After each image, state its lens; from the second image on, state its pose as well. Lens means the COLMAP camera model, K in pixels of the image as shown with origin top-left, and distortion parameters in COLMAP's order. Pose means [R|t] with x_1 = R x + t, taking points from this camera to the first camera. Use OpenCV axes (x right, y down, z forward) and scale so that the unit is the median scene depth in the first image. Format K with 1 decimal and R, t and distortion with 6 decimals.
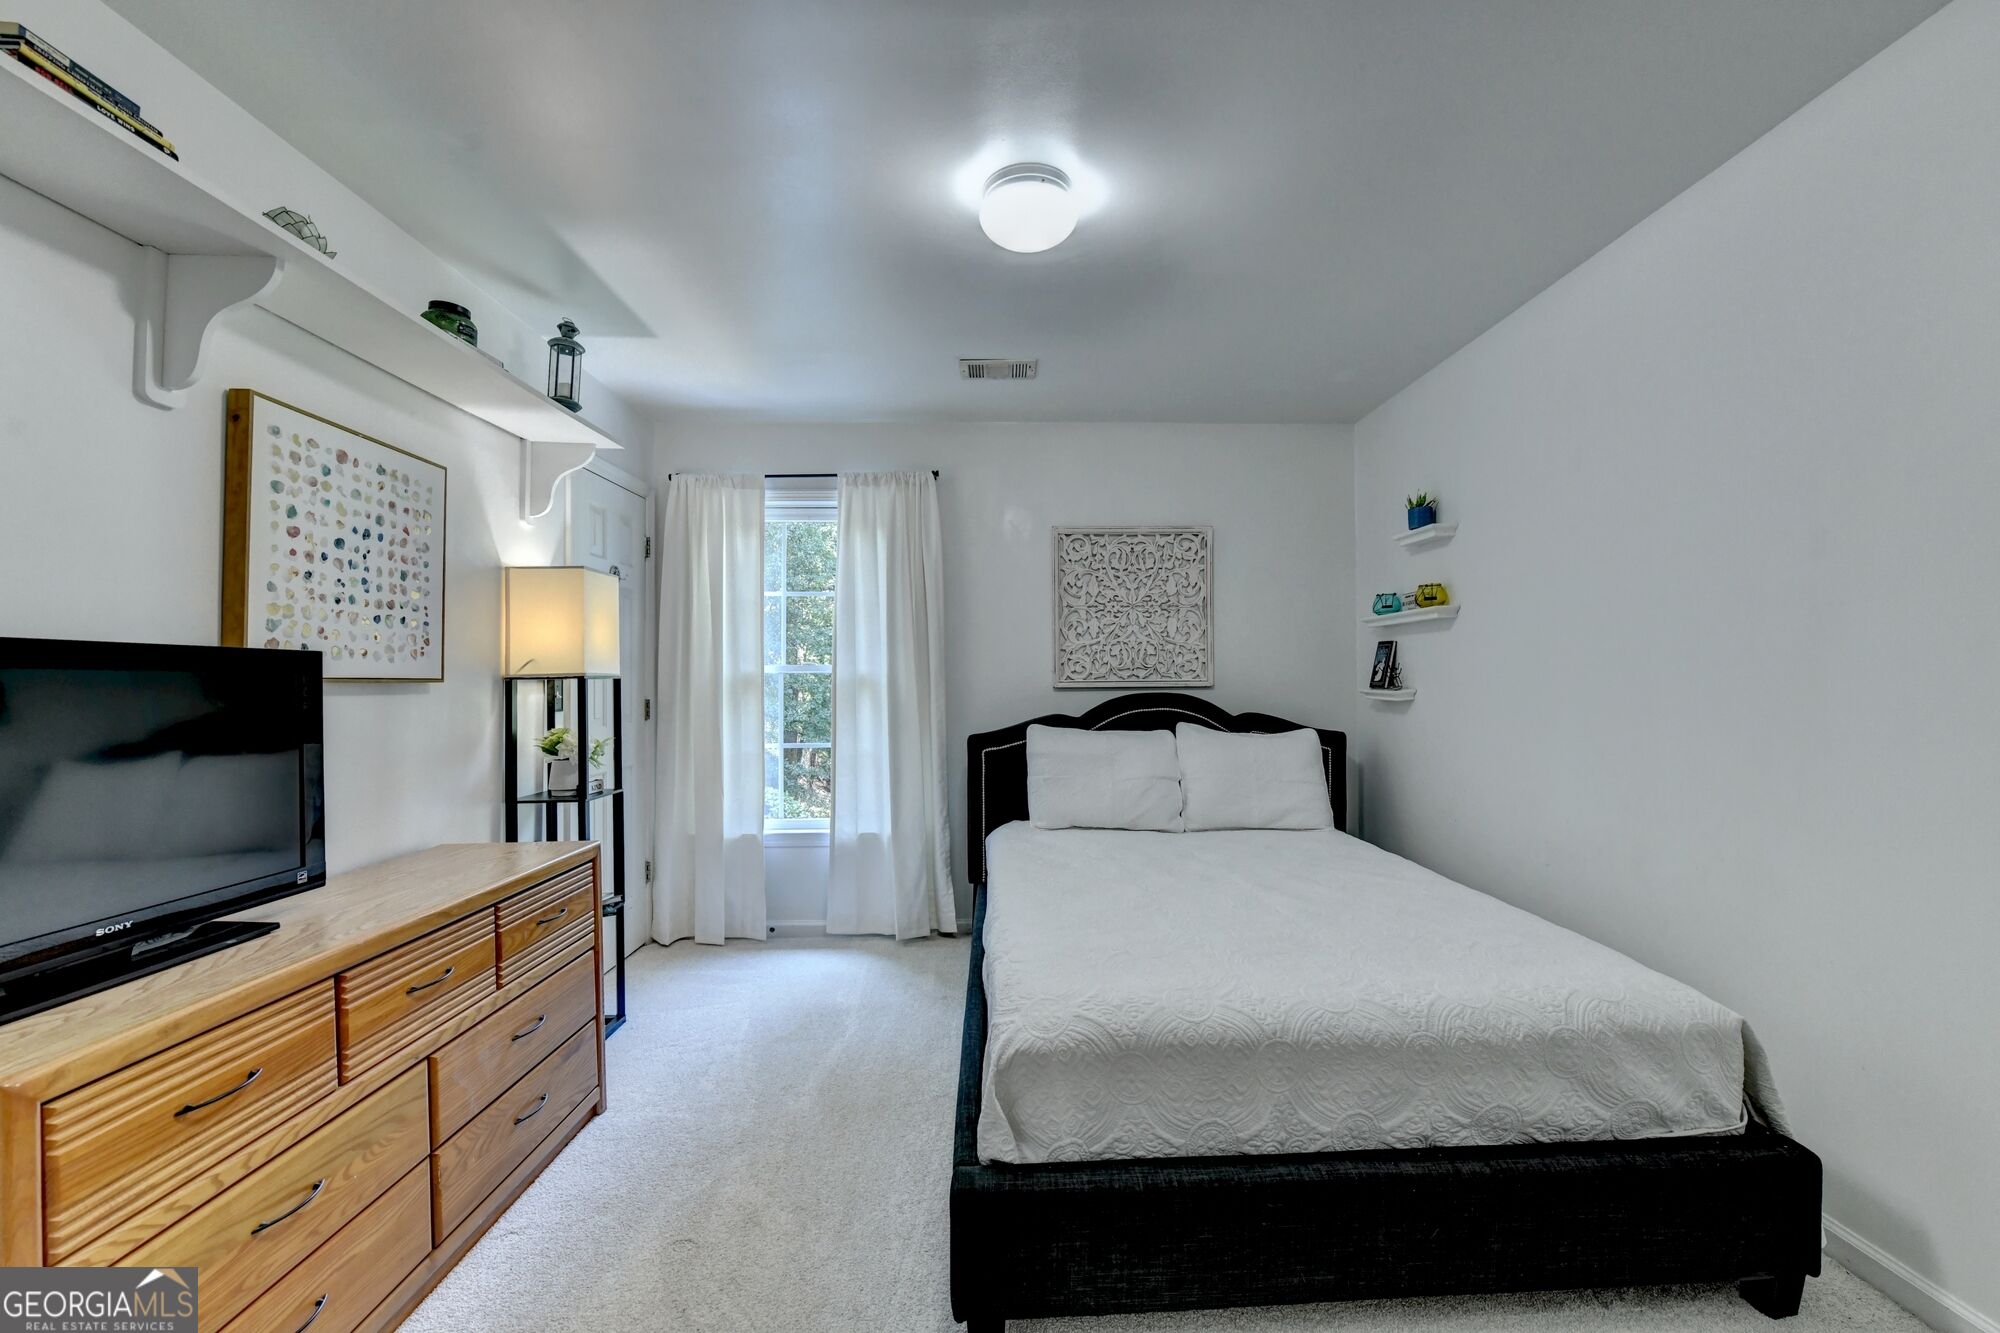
lens RADIAL K [[930.5, 0, 1094.2], [0, 930.5, 683.2], [0, 0, 1]] dist [-0.001340, -0.000220]
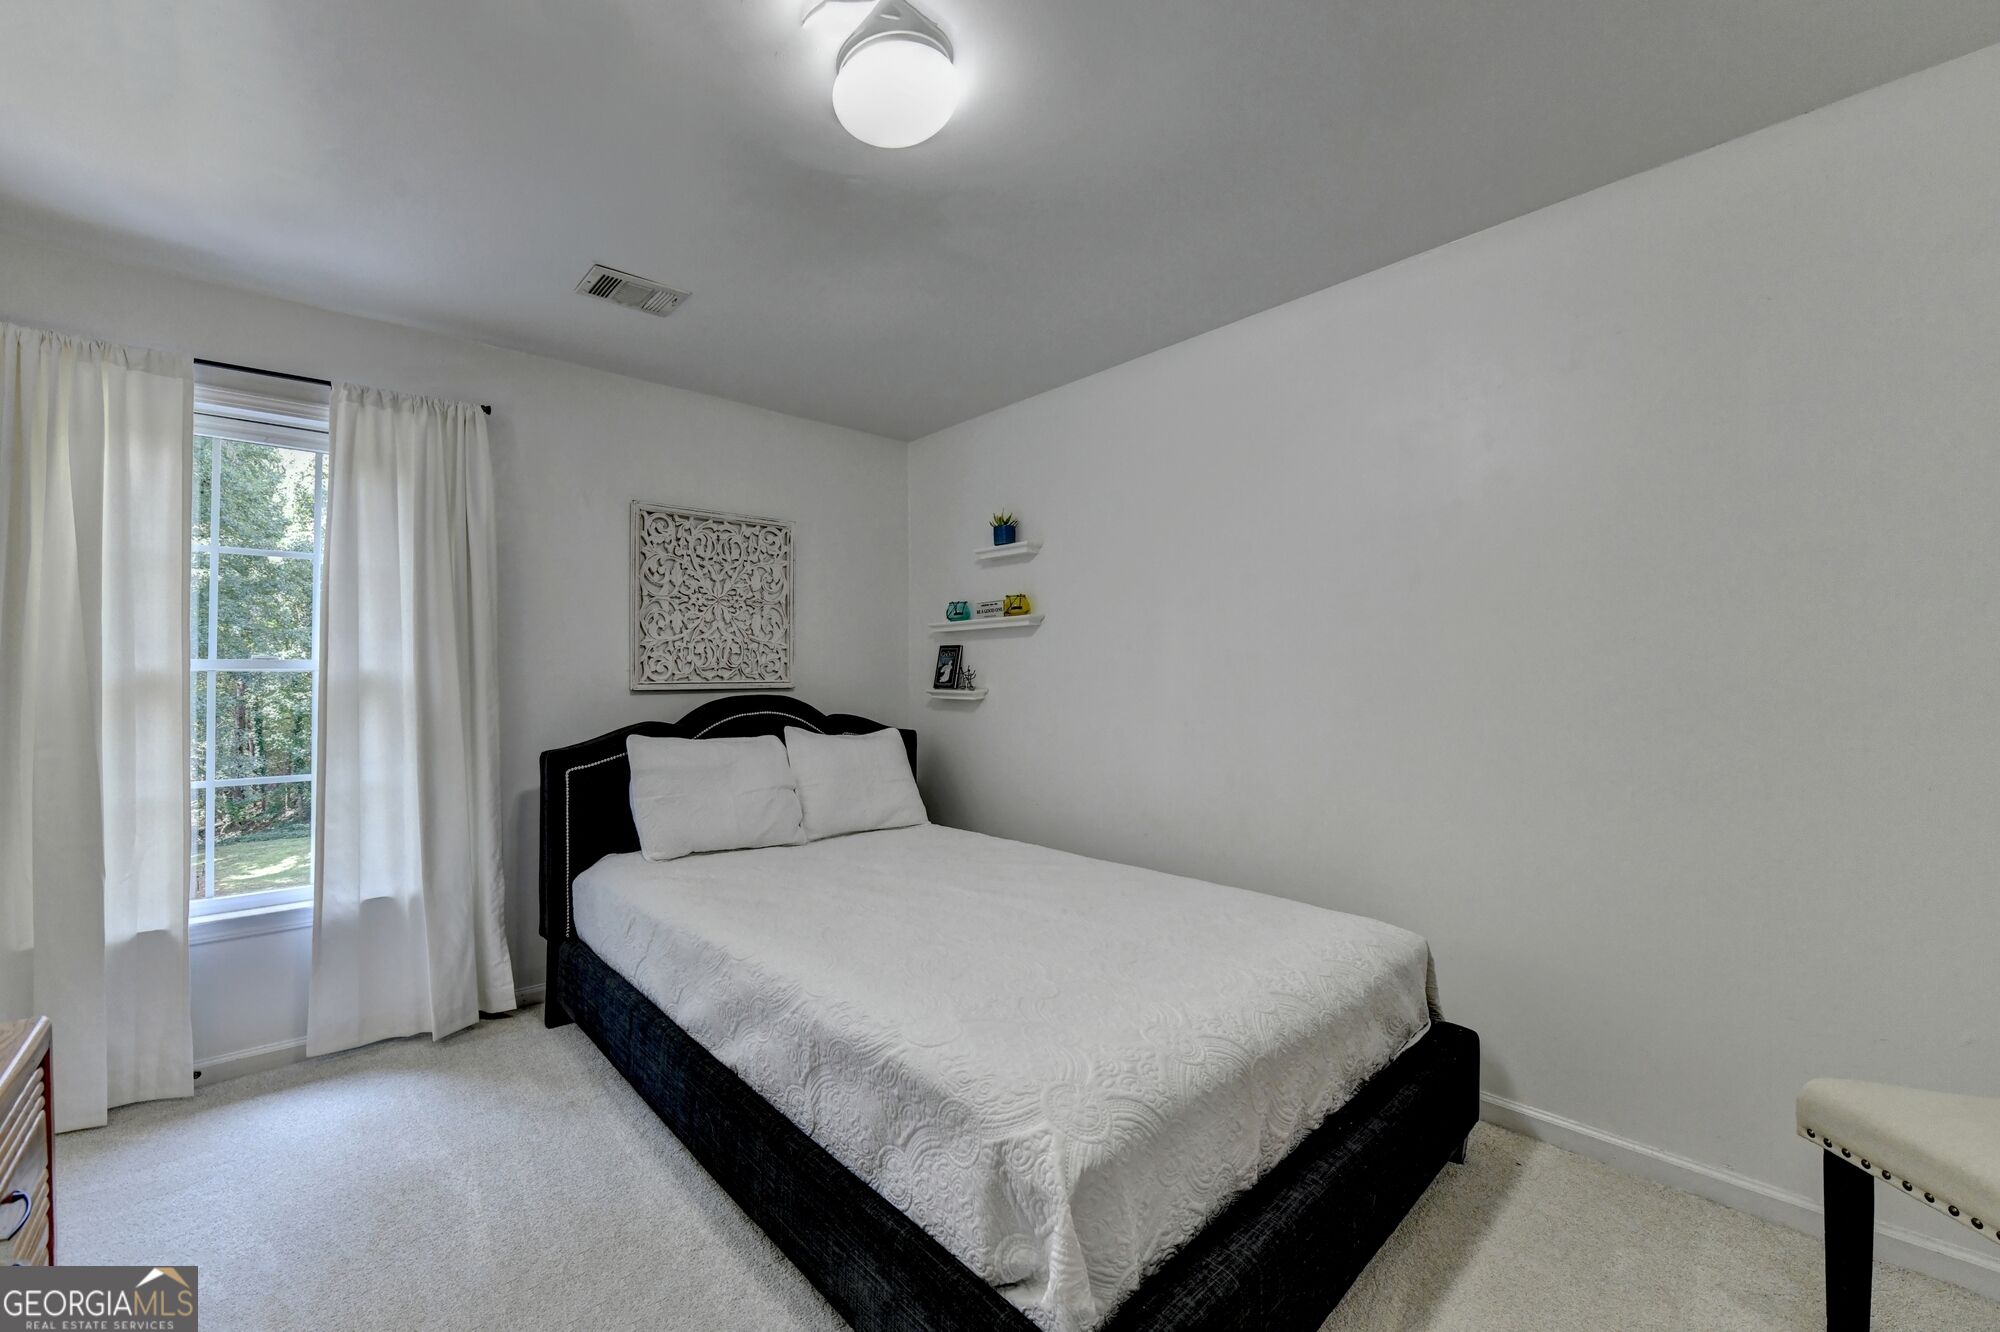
lens RADIAL K [[815.8, 0, 1017.5], [0, 815.8, 678.7], [0, 0, 1]] dist [-0.002631, -0.000585]
pose [[0.802375, 0.000144, 0.596820, -0.204817], [0.004224, 0.999974, -0.005920, -0.000261], [-0.596805, 0.007271, 0.802354, 0.195090]]
